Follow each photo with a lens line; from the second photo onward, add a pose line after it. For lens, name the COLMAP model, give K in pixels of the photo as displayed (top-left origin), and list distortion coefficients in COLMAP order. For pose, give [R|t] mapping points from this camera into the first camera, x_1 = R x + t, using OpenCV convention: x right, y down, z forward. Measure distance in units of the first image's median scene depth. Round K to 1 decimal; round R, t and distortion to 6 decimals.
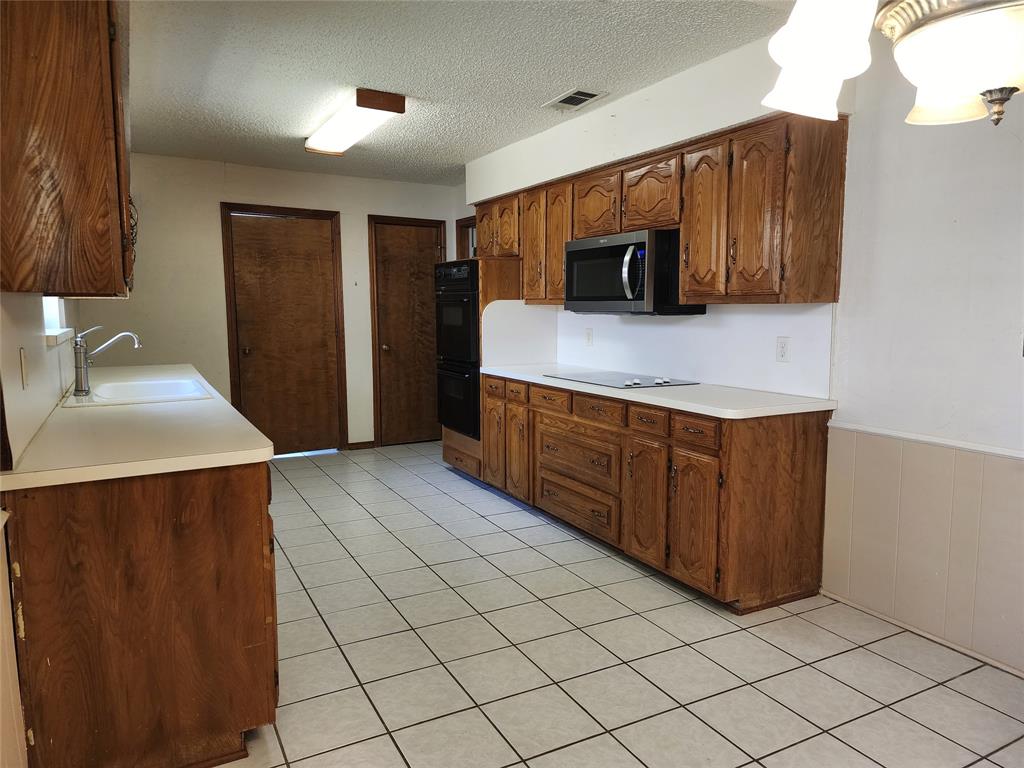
lens RADIAL K [[682.1, 0, 505.8], [0, 682.1, 382.5], [0, 0, 1]] dist [0.061479, -0.053881]
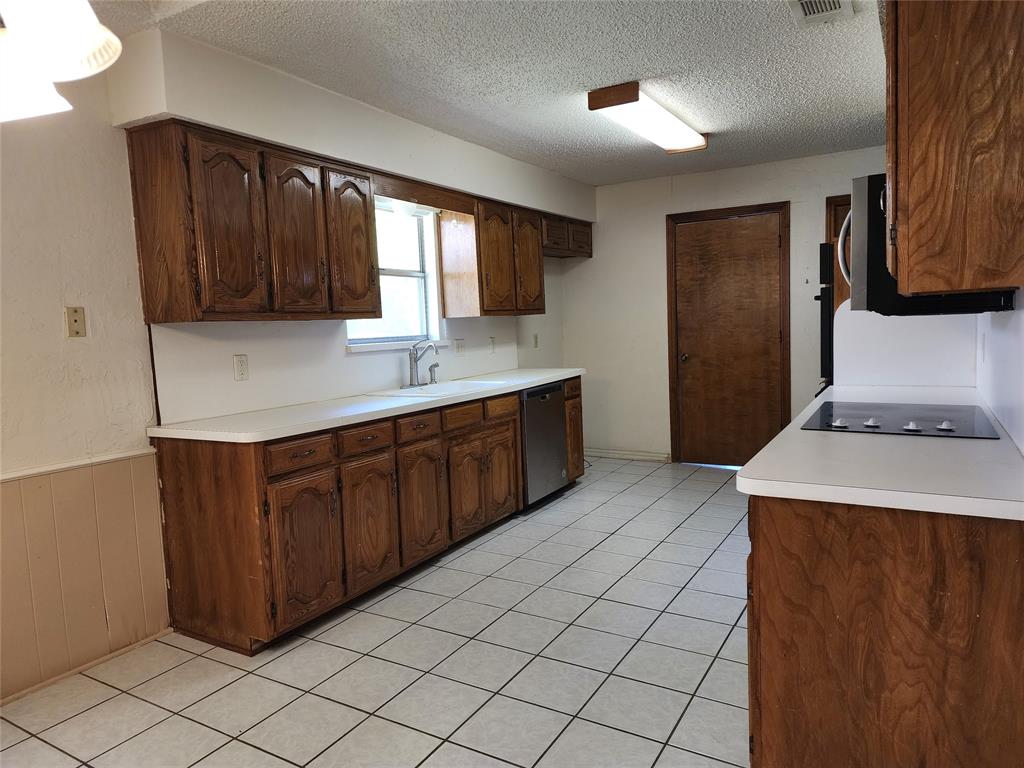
lens RADIAL K [[688.3, 0, 506.4], [0, 688.3, 388.9], [0, 0, 1]] dist [0.061414, -0.054899]
pose [[0.514854, 0.062628, -0.854987, 0.684630], [-0.056792, 0.997629, 0.038878, -0.046067], [0.855394, 0.028540, 0.517190, 0.469038]]
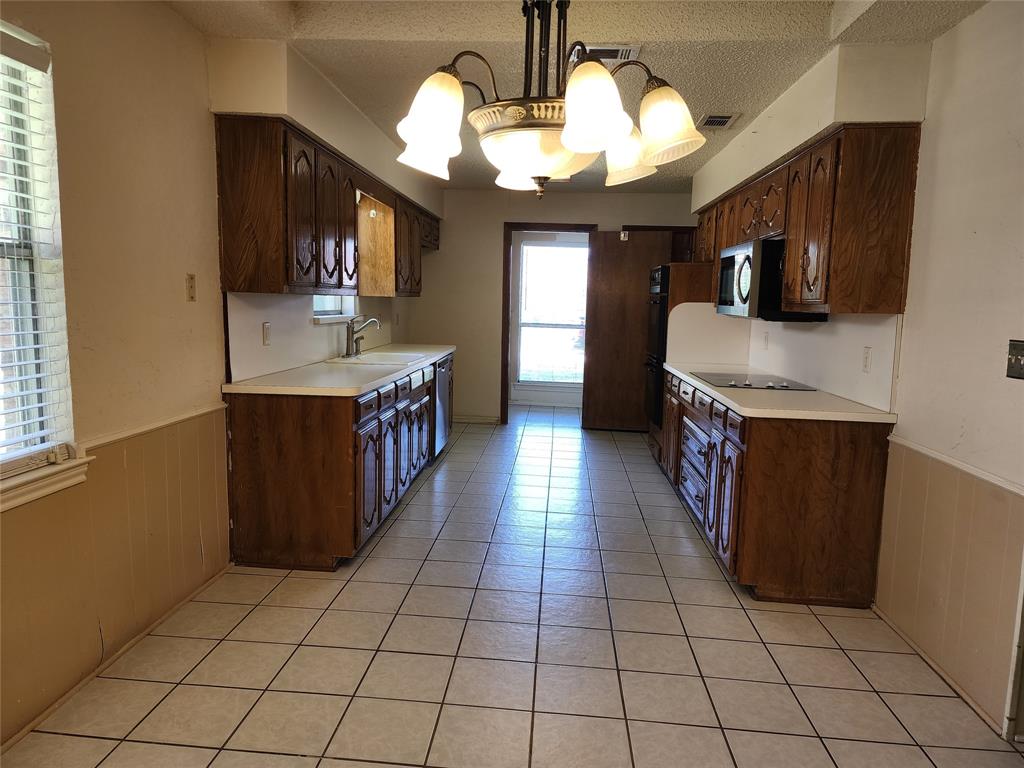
lens RADIAL K [[688.3, 0, 506.4], [0, 688.3, 388.9], [0, 0, 1]] dist [0.061414, -0.054899]
pose [[0.841074, 0.092357, -0.532977, 0.549799], [-0.086918, 0.995588, 0.035358, 0.003230], [0.533891, 0.016586, 0.845391, -0.132331]]
